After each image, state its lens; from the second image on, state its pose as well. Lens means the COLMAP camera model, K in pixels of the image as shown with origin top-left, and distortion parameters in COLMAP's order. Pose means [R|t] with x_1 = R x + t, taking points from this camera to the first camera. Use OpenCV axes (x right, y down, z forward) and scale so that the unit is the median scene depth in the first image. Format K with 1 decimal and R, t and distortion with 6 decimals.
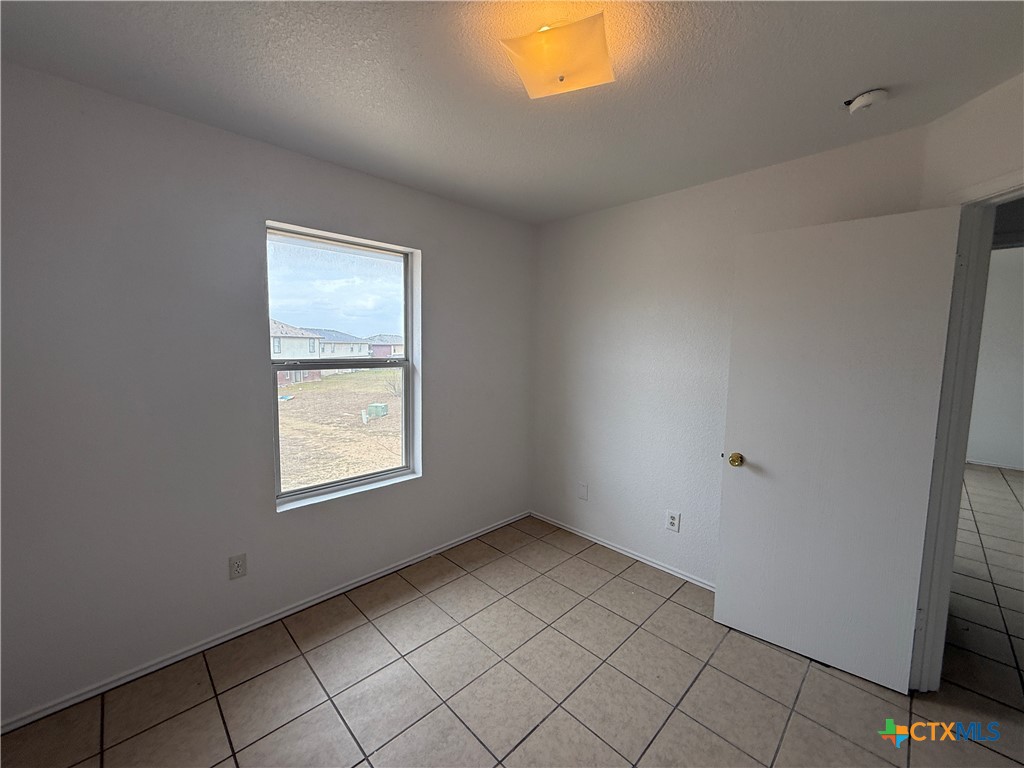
lens RADIAL K [[406.9, 0, 508.8], [0, 406.9, 383.5], [0, 0, 1]] dist [-0.001291, 0.000068]
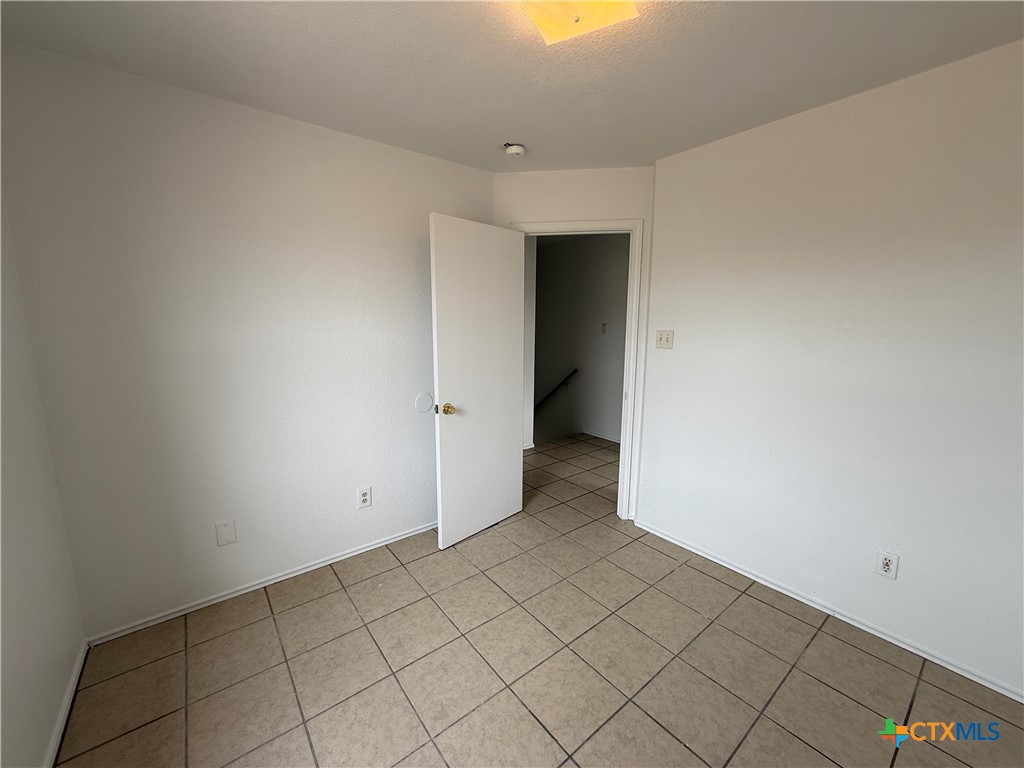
lens RADIAL K [[406.9, 0, 508.8], [0, 406.9, 383.5], [0, 0, 1]] dist [-0.001291, 0.000068]
pose [[0.105551, -0.167767, 0.980160, -0.569886], [0.092529, 0.983047, 0.158297, -0.056450], [-0.990100, 0.073985, 0.119284, 0.672800]]
